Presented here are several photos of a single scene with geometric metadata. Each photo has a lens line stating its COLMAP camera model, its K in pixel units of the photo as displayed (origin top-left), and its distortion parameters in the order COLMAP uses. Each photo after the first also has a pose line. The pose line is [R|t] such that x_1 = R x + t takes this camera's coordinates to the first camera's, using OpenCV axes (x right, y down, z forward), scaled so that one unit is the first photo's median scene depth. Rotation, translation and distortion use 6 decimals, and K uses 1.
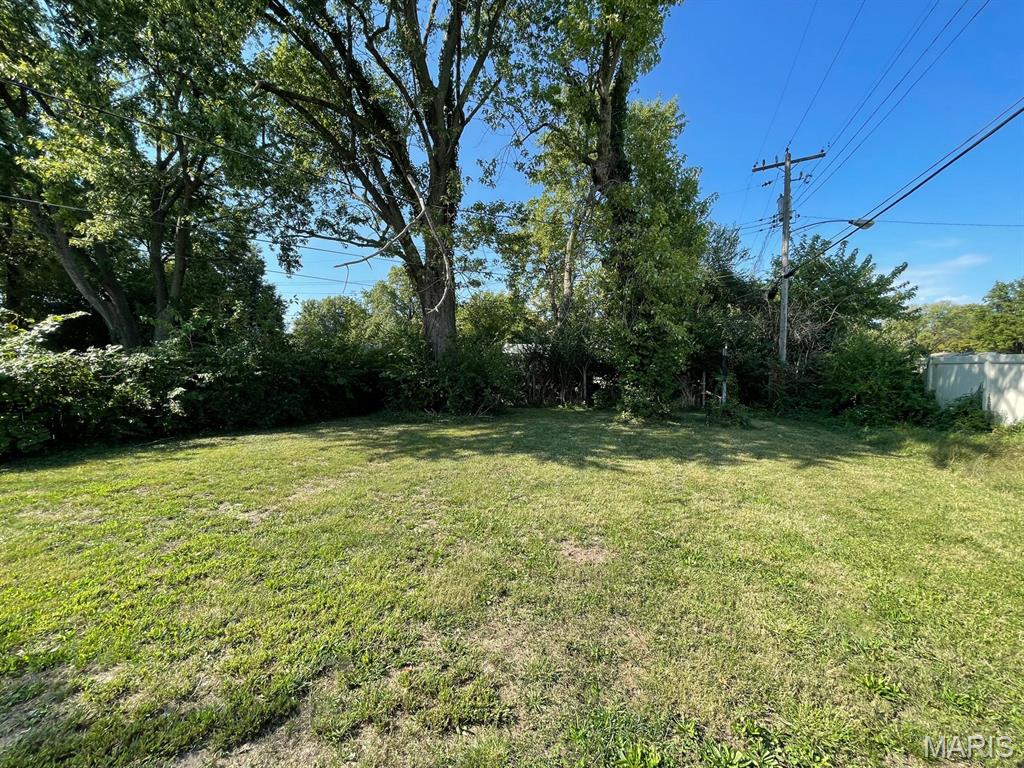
lens RADIAL K [[412.9, 0, 514.6], [0, 412.9, 383.9], [0, 0, 1]] dist [-0.004070, 0.000812]
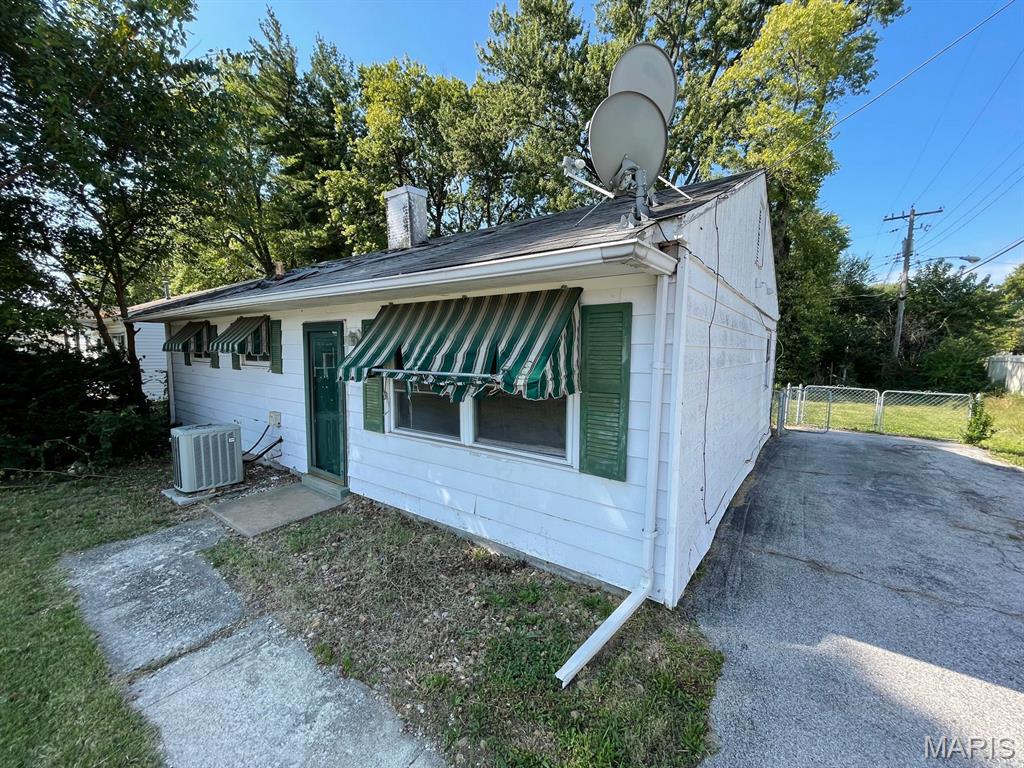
lens RADIAL K [[412.9, 0, 509.0], [0, 412.9, 388.2], [0, 0, 1]] dist [-0.004070, 0.000812]
pose [[0.970235, 0.046046, -0.237748, -0.321504], [-0.033255, 0.997789, 0.057536, 0.019501], [0.239872, -0.047917, 0.969621, -0.739765]]
